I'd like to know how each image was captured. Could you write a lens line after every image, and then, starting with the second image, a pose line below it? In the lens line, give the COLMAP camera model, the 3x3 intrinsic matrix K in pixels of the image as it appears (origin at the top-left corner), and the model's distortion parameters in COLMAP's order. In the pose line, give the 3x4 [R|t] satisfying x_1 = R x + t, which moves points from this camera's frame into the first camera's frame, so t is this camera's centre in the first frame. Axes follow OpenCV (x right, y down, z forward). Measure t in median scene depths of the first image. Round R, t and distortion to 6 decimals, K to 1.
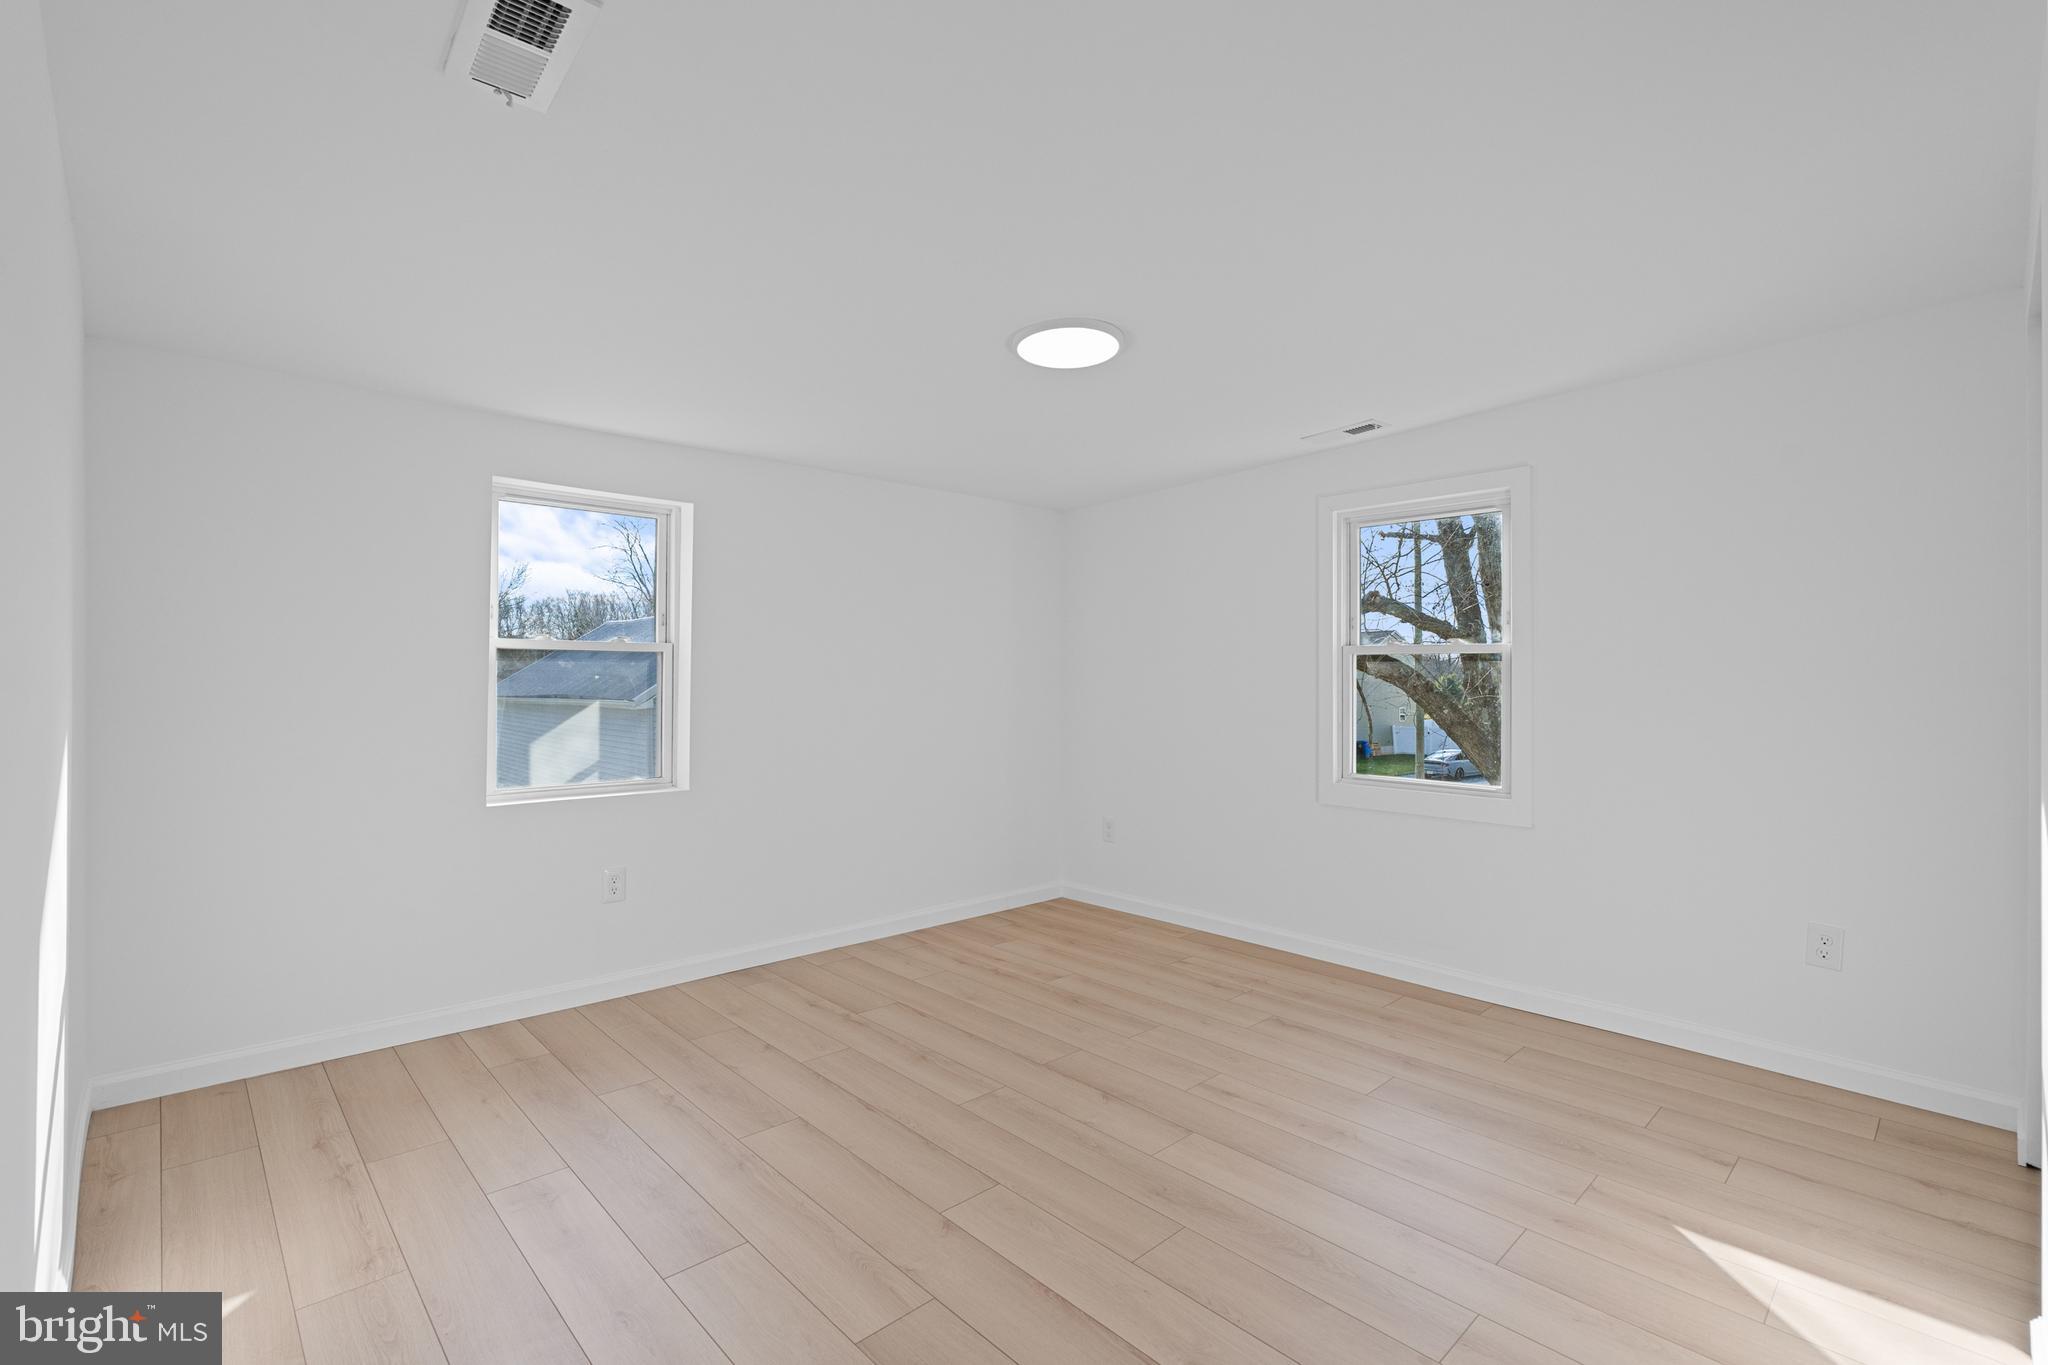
lens RADIAL K [[917.9, 0, 1016.3], [0, 917.9, 670.2], [0, 0, 1]] dist [-0.005861, 0.000726]
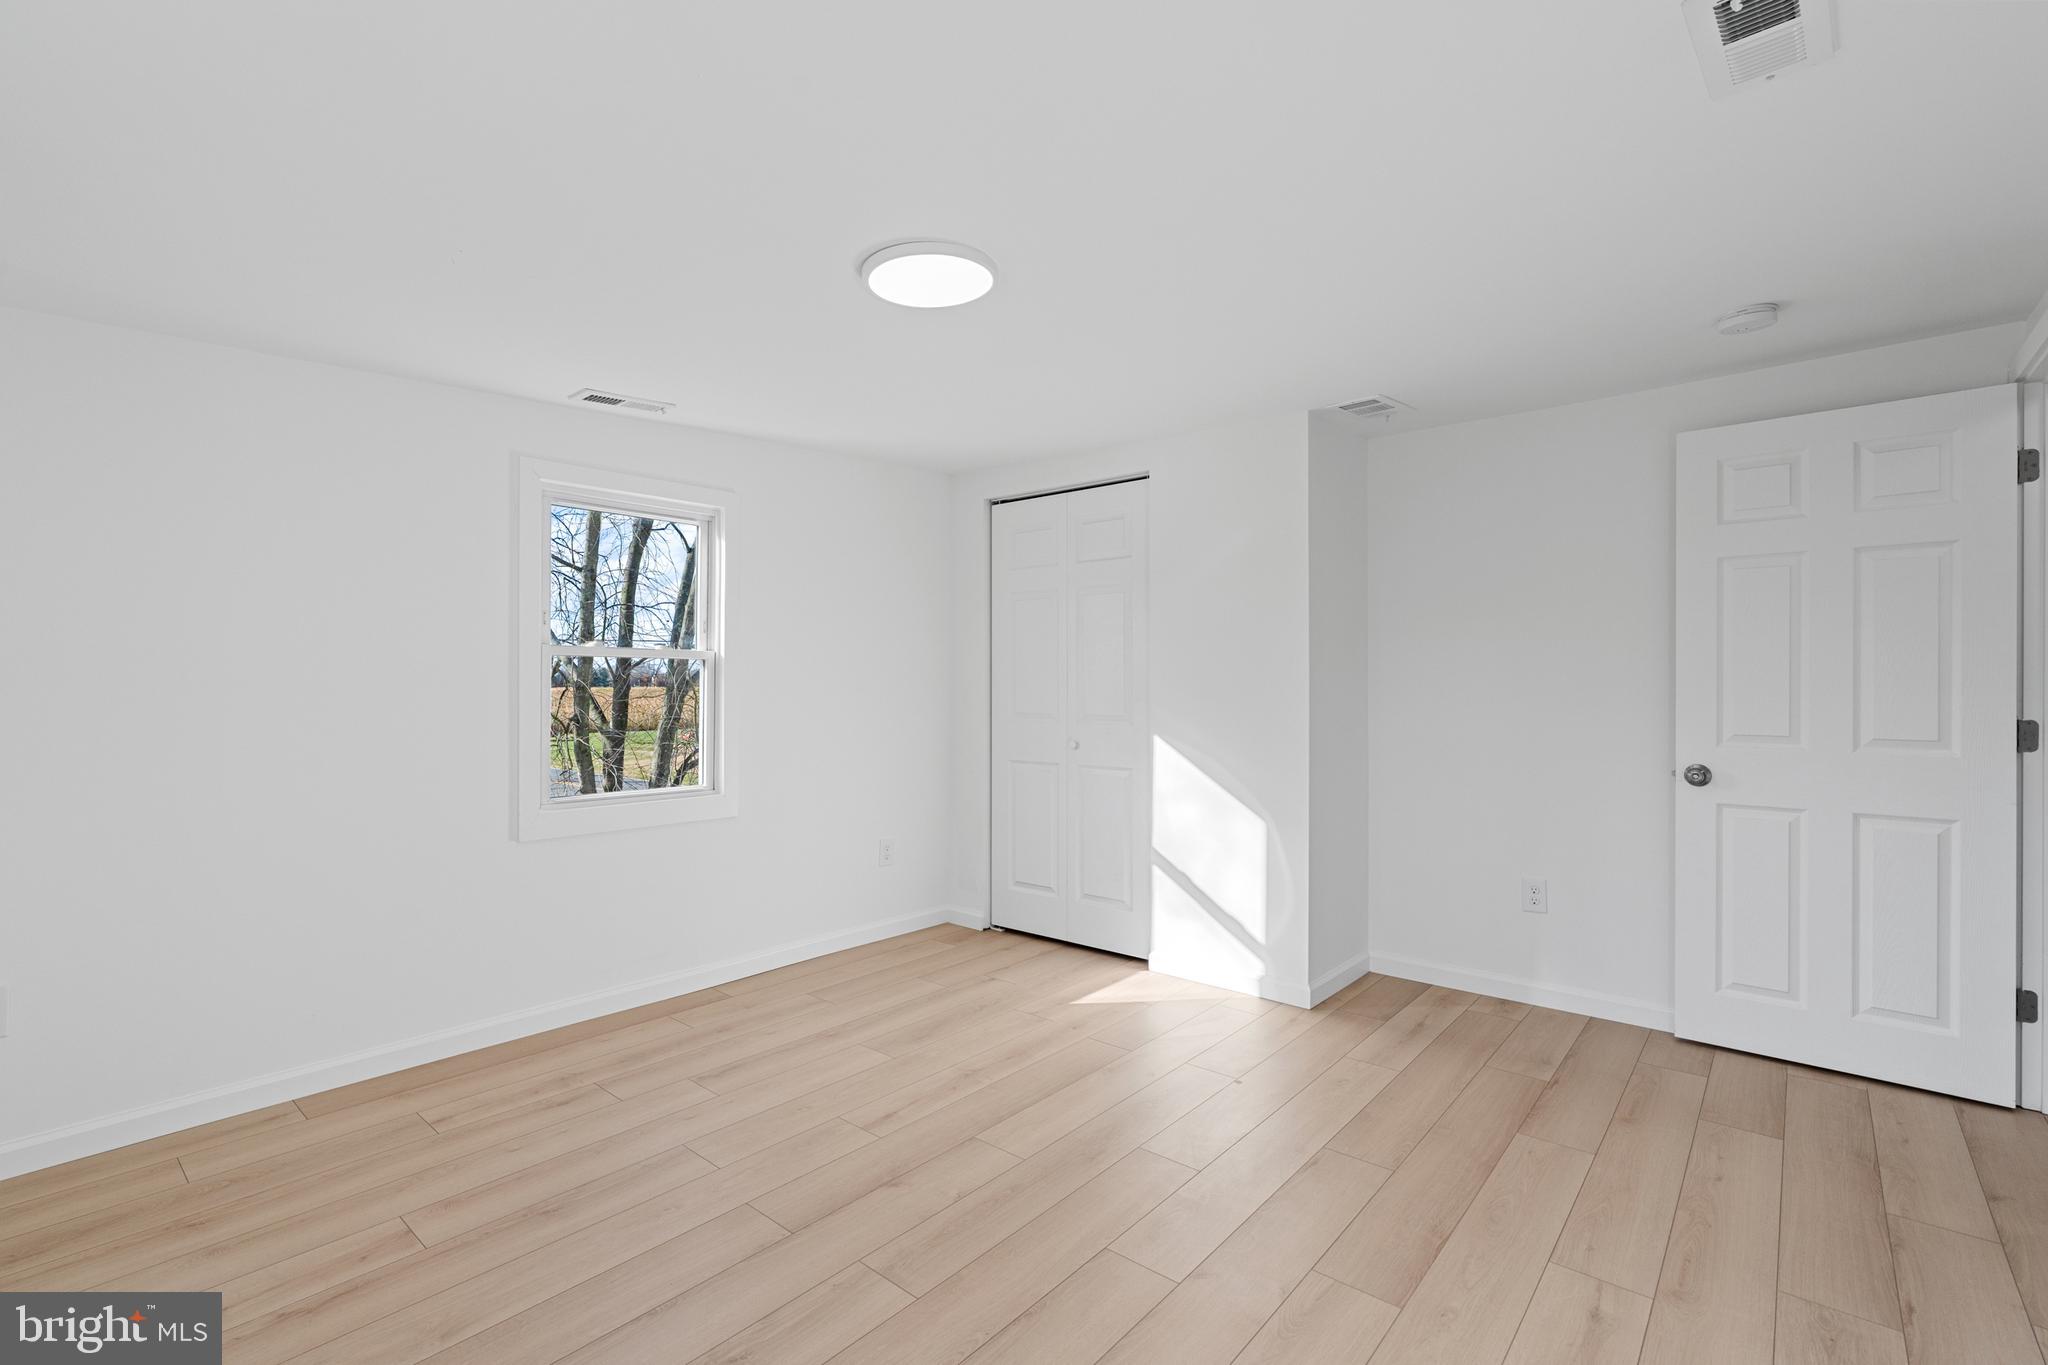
lens RADIAL K [[917.9, 0, 1015.8], [0, 917.9, 687.5], [0, 0, 1]] dist [-0.005861, 0.000726]
pose [[-0.102022, -0.010349, 0.994728, -0.633650], [-0.009341, 0.999912, 0.009445, 0.000562], [-0.994738, -0.008328, -0.102110, 0.832980]]
